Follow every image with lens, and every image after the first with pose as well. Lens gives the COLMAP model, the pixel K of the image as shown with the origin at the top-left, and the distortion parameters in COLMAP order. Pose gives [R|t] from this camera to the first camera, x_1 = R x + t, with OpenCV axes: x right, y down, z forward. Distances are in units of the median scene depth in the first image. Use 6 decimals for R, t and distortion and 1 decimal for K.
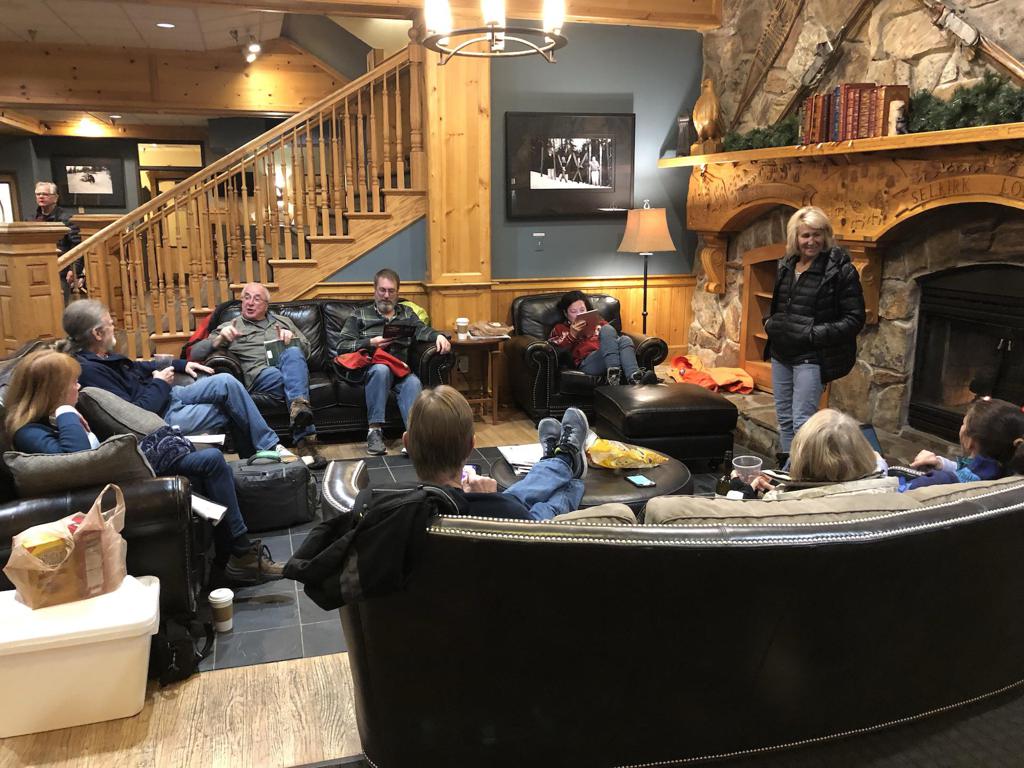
lens RADIAL K [[838.7, 0, 512.0], [0, 838.7, 384.0], [0, 0, 1]] dist [0.001847, -0.002088]
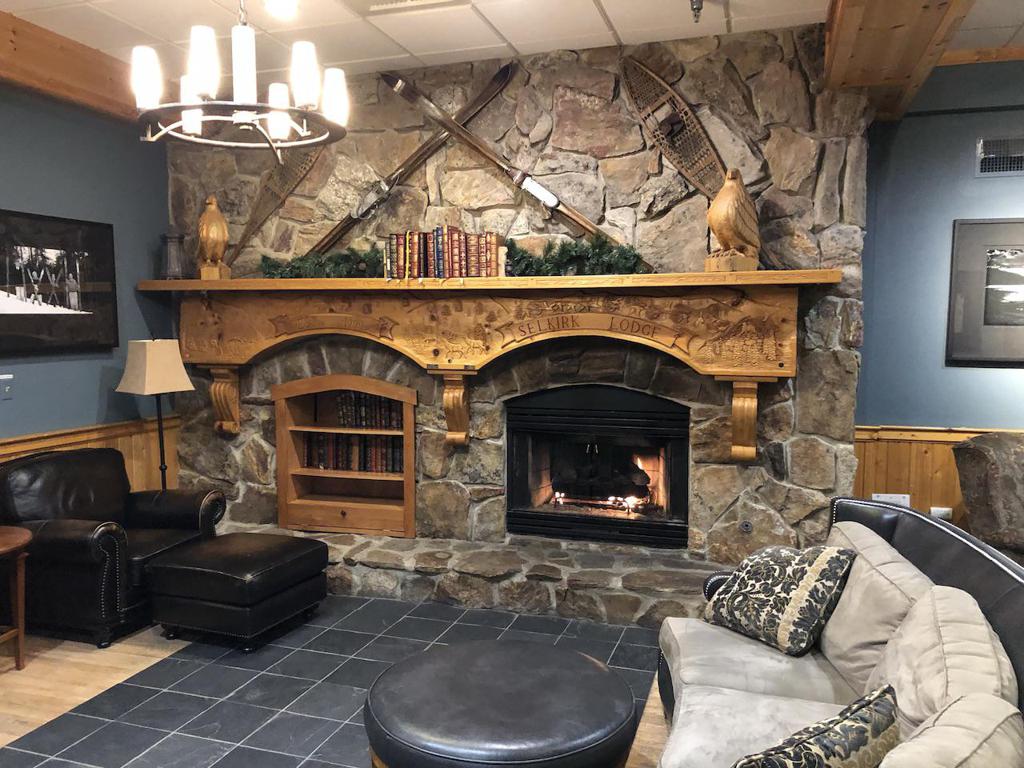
lens RADIAL K [[818.2, 0, 512.0], [0, 818.2, 384.0], [0, 0, 1]] dist [0.176629, -0.372423]
pose [[0.575892, -0.054965, 0.815676, -0.404172], [0.168445, 0.984307, -0.052599, -0.086813], [-0.799984, 0.167688, 0.576113, 0.349494]]
